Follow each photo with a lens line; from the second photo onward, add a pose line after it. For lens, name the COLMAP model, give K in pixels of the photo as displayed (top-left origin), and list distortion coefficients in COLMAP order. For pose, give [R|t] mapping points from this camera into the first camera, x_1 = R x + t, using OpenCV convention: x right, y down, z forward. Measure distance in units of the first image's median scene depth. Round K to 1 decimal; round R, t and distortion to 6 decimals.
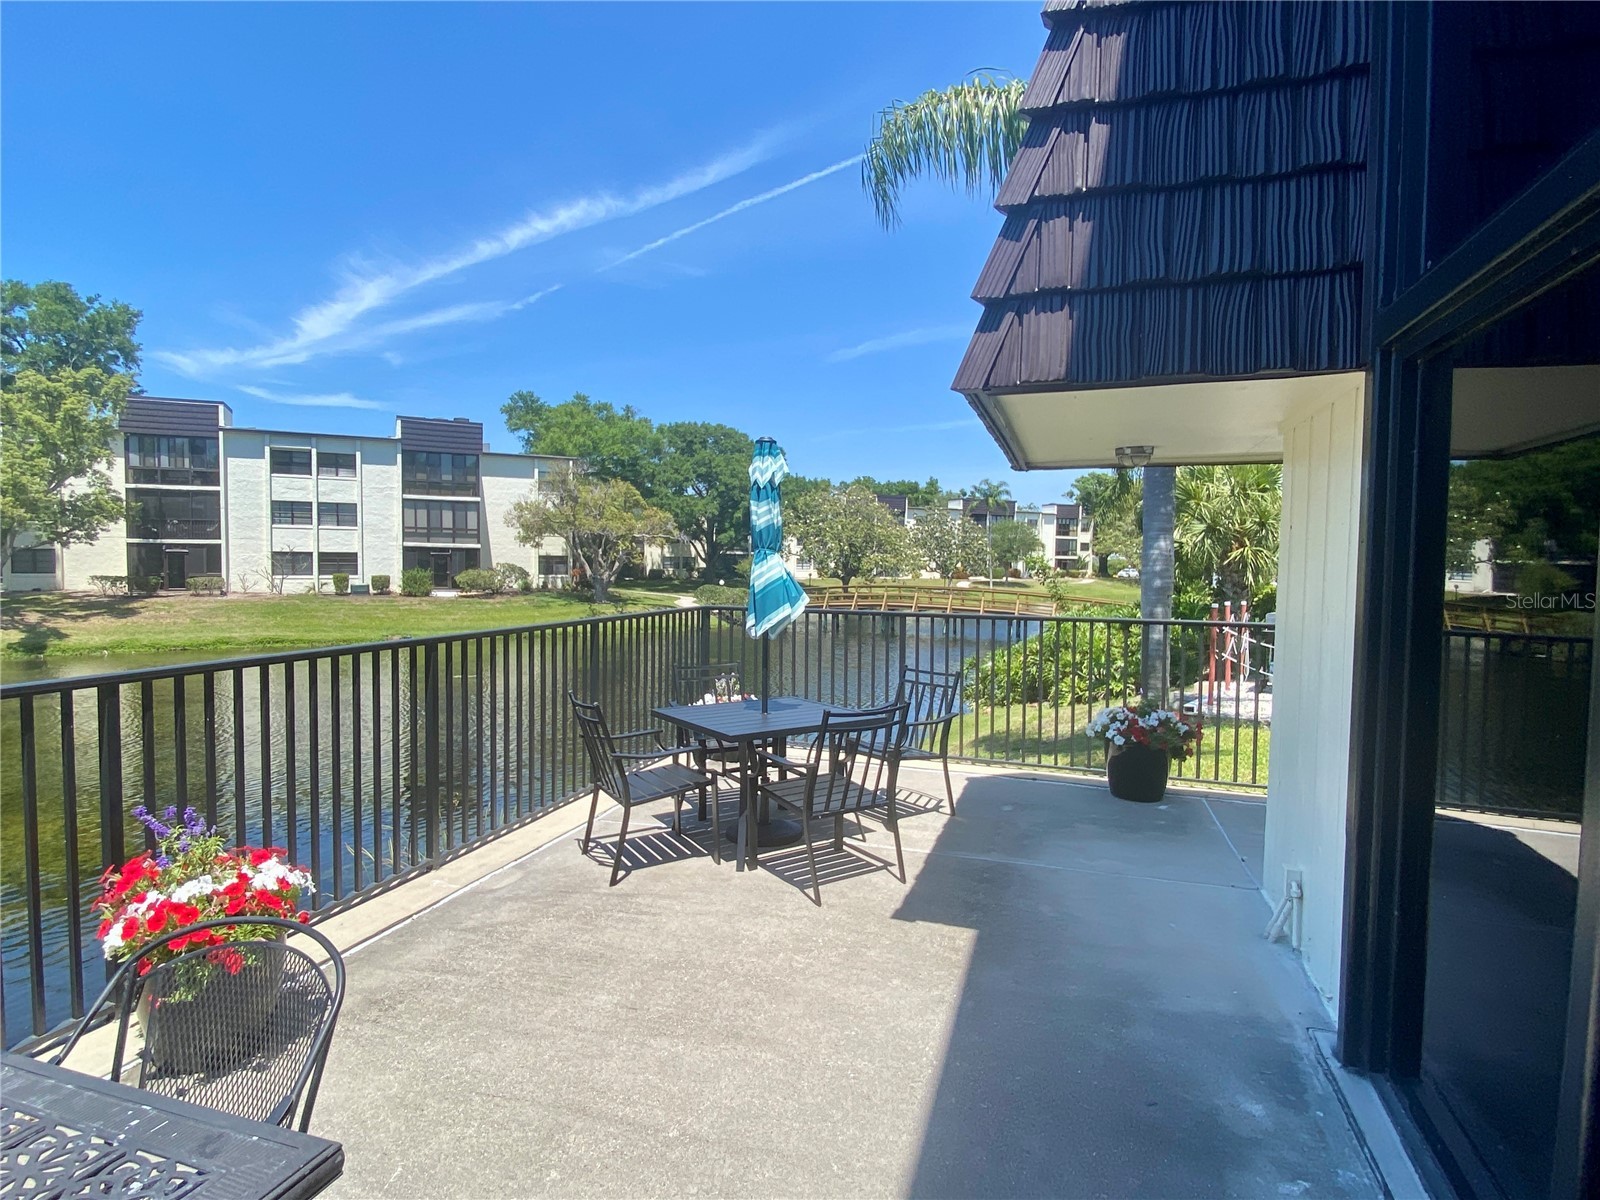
lens RADIAL K [[840.2, 0, 802.8], [0, 840.2, 596.2], [0, 0, 1]] dist [0.021366, -0.023611]
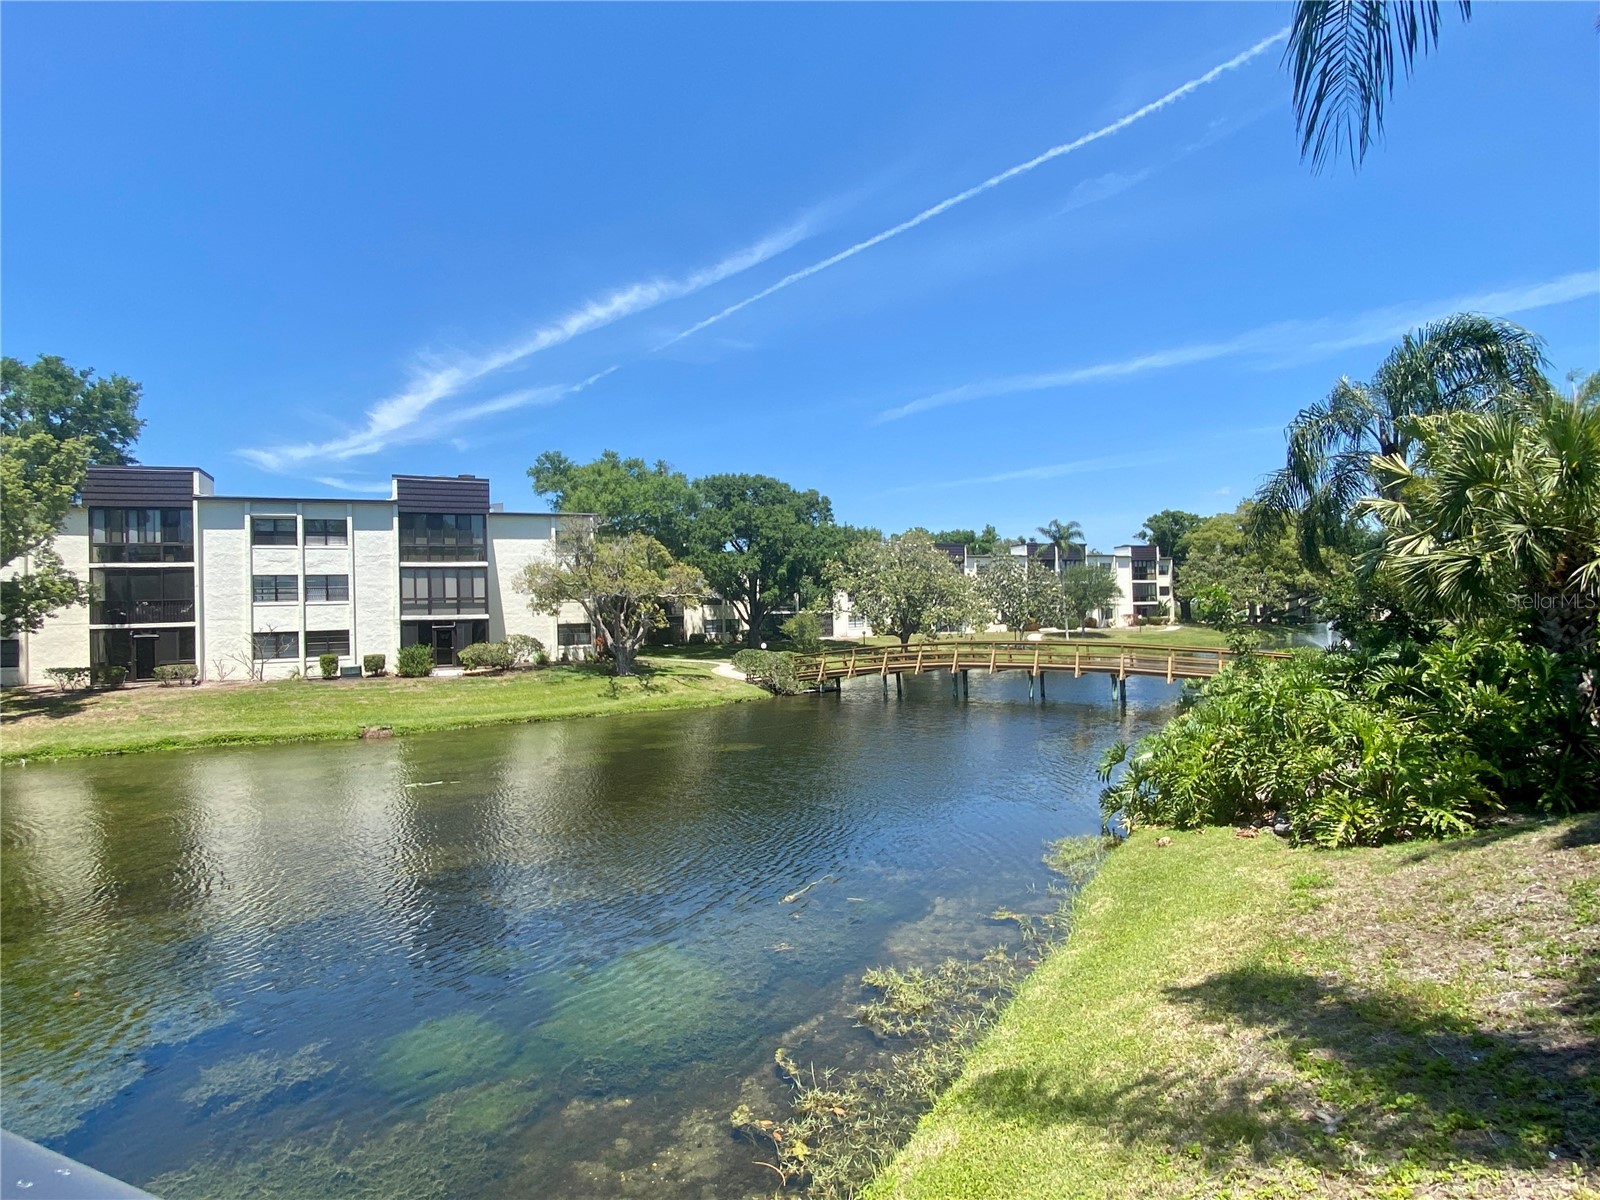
lens RADIAL K [[840.2, 0, 804.8], [0, 840.2, 585.3], [0, 0, 1]] dist [0.021366, -0.023611]
pose [[0.996968, -0.045229, -0.063315, 0.005357], [0.039722, 0.995530, -0.085688, -0.002834], [0.066908, 0.082913, 0.994308, 0.120529]]
